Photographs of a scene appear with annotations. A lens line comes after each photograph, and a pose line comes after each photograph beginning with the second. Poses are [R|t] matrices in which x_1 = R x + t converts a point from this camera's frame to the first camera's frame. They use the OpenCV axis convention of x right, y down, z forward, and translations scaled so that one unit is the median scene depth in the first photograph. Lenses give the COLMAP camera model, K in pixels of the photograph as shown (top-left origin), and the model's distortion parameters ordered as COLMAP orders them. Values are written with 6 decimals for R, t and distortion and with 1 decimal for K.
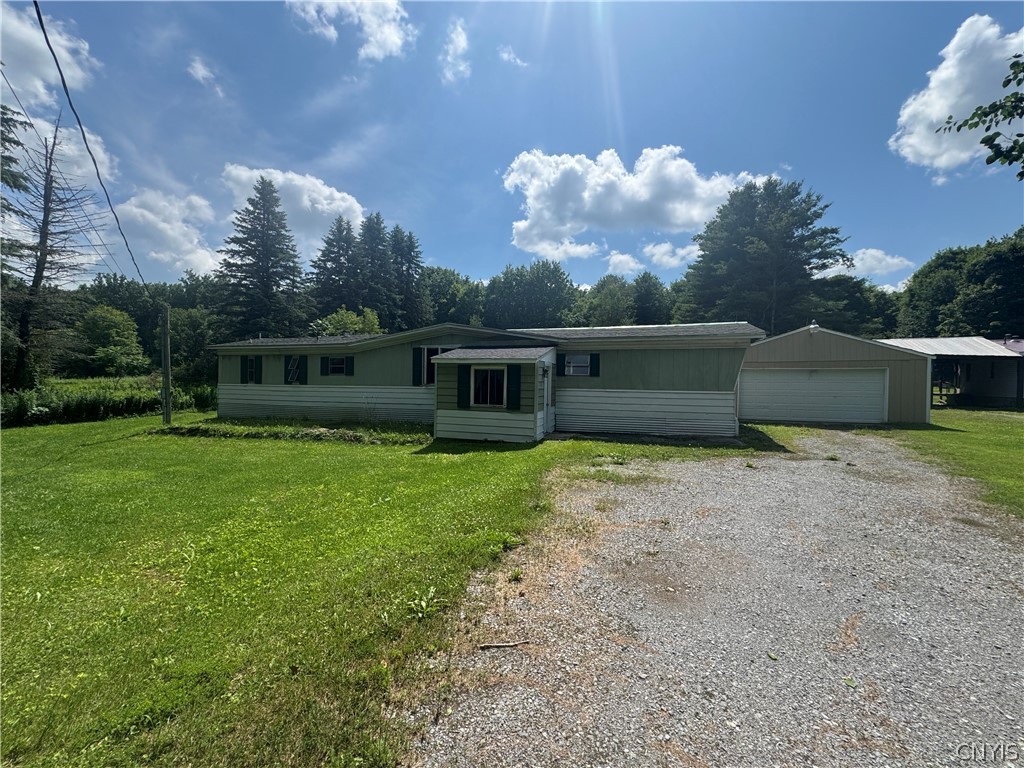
lens RADIAL K [[405.0, 0, 512.0], [0, 405.0, 384.0], [0, 0, 1]] dist [-0.034465, 0.000664]
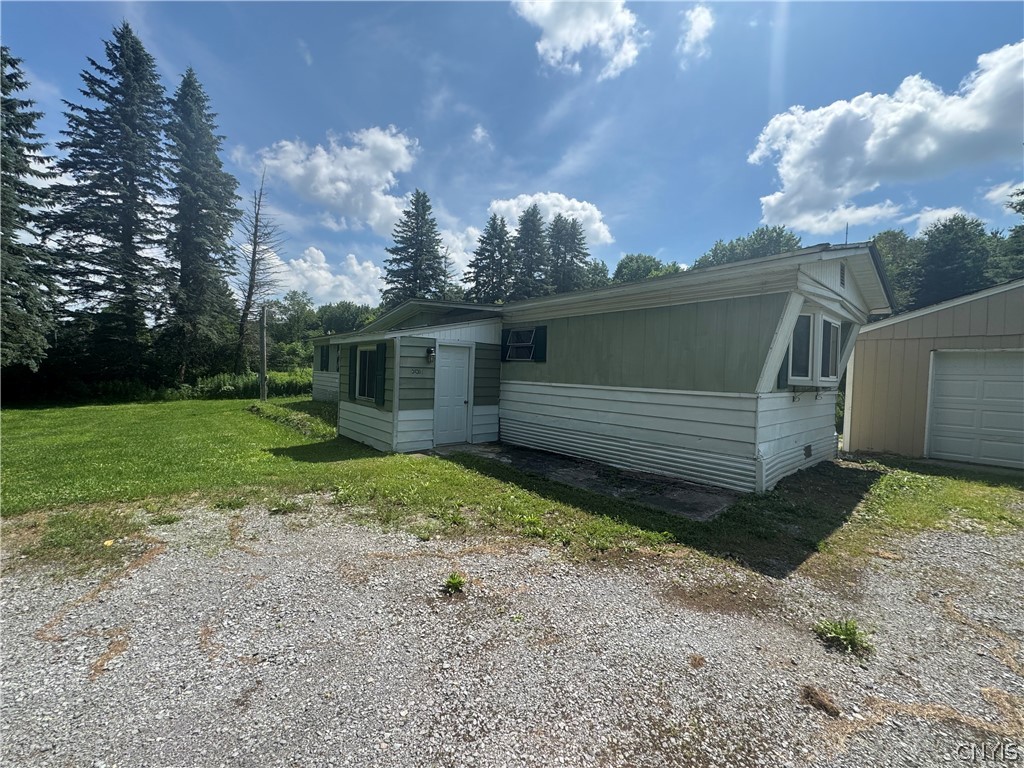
lens RADIAL K [[405.0, 0, 512.0], [0, 405.0, 384.0], [0, 0, 1]] dist [-0.034465, 0.000664]
pose [[0.845437, 0.029075, -0.533283, 0.172740], [-0.026966, 0.999567, 0.011745, 0.003230], [0.533393, 0.004451, 0.845856, 0.150004]]
